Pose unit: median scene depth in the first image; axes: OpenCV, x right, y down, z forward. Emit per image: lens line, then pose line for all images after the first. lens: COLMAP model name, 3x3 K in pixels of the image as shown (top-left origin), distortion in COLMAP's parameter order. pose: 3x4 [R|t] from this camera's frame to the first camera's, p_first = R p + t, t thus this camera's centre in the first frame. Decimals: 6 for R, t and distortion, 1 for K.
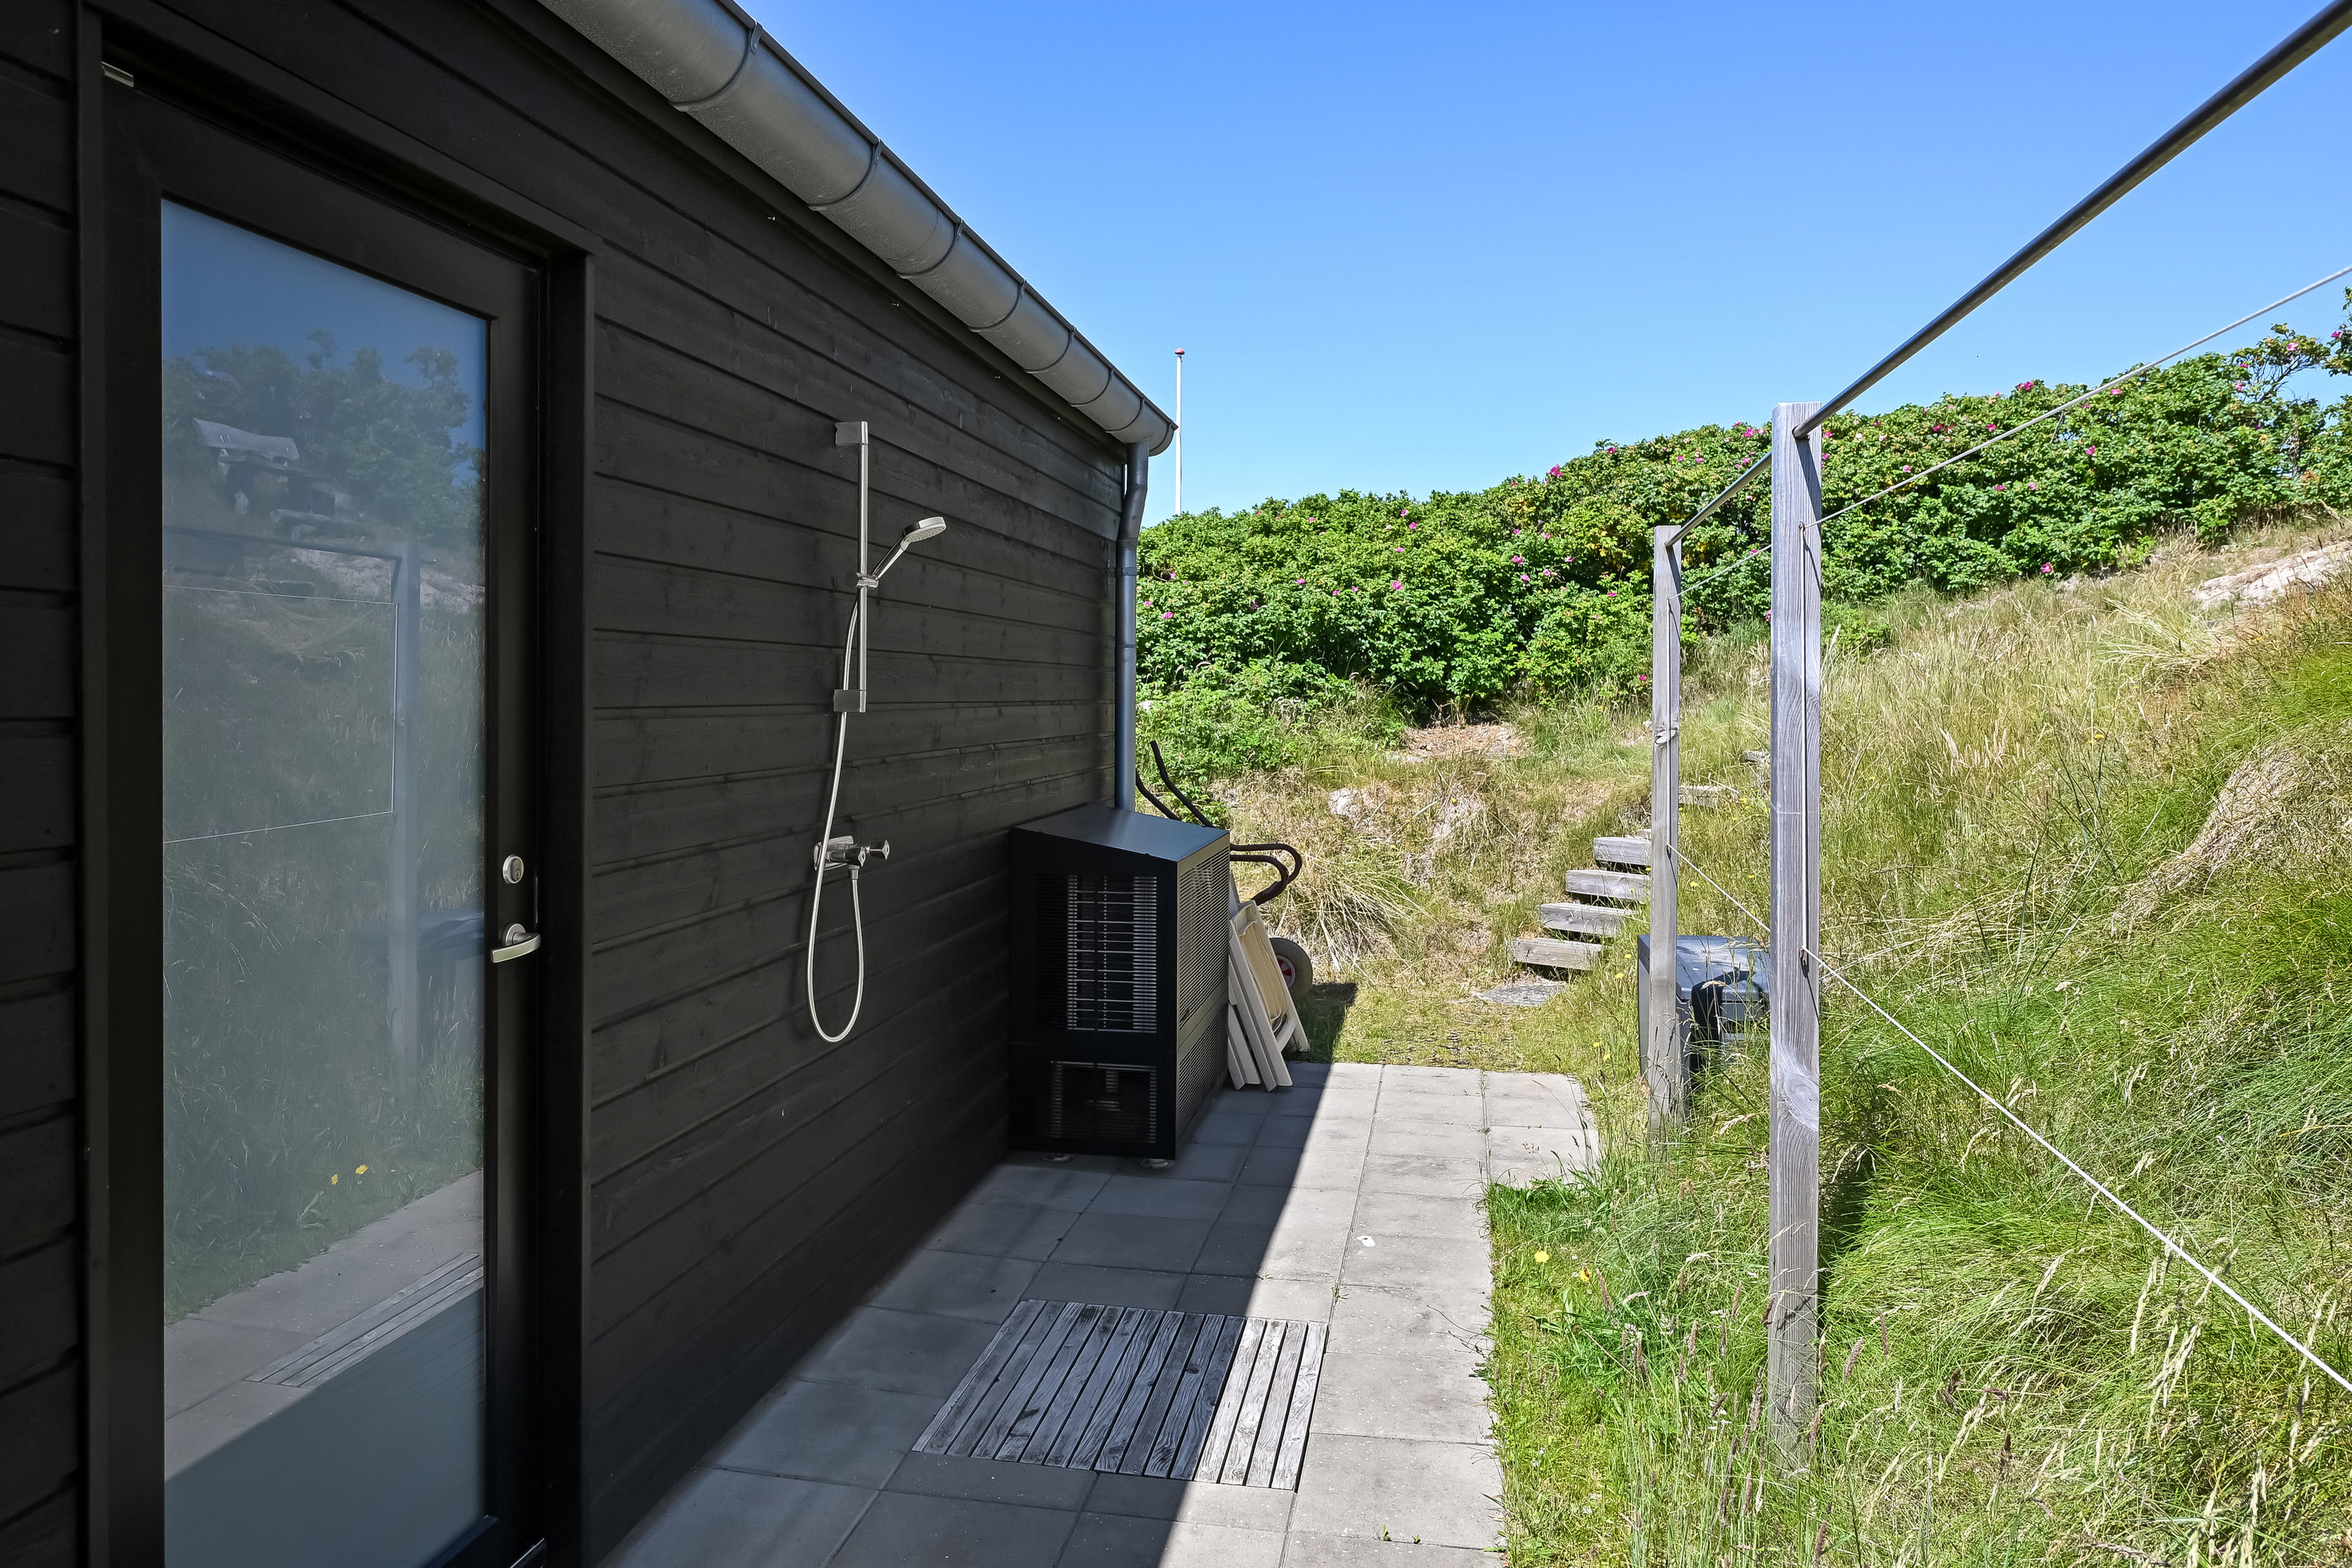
lens RADIAL K [[1512.4, 0, 1176.0], [0, 1512.4, 784.0], [0, 0, 1]] dist [-0.002454, -0.000768]
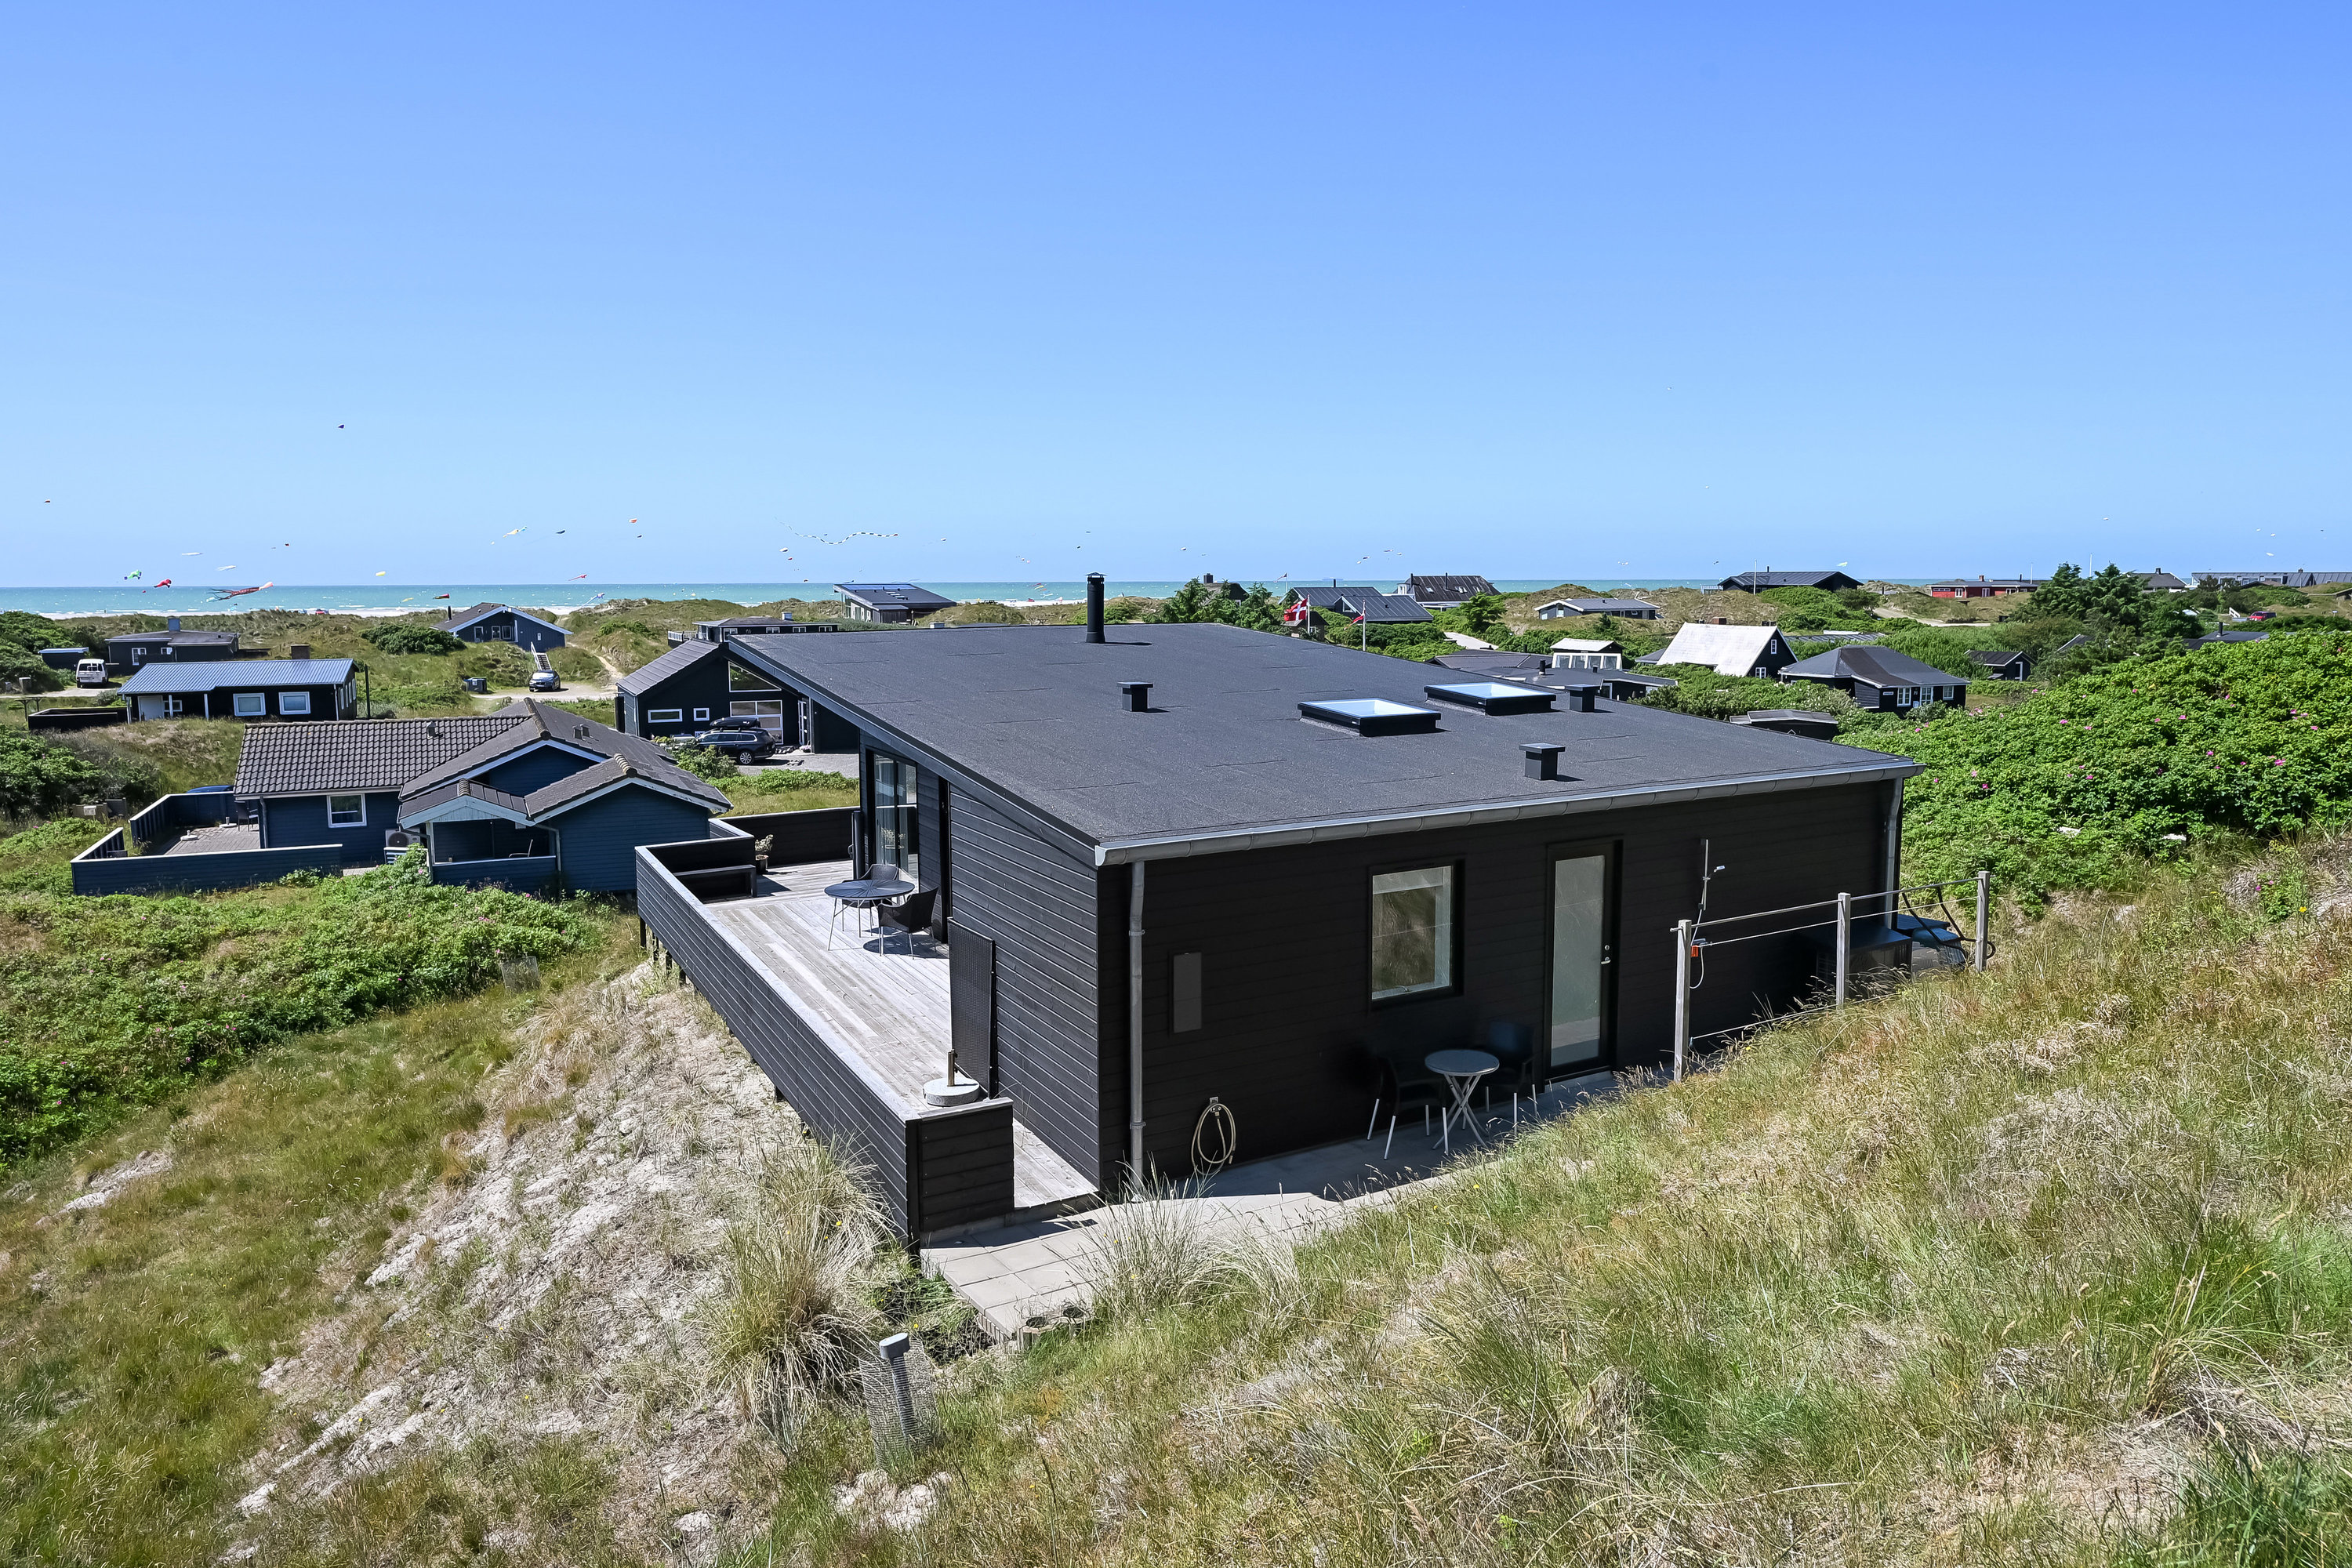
lens RADIAL K [[1452.4, 0, 1177.2], [0, 1452.4, 749.8], [0, 0, 1]] dist [-0.000748, -0.000561]
pose [[0.643452, 0.065578, -0.762673, 0.568108], [-0.030246, 0.997724, 0.060271, -0.208153], [0.764889, -0.015713, 0.643970, -0.804375]]
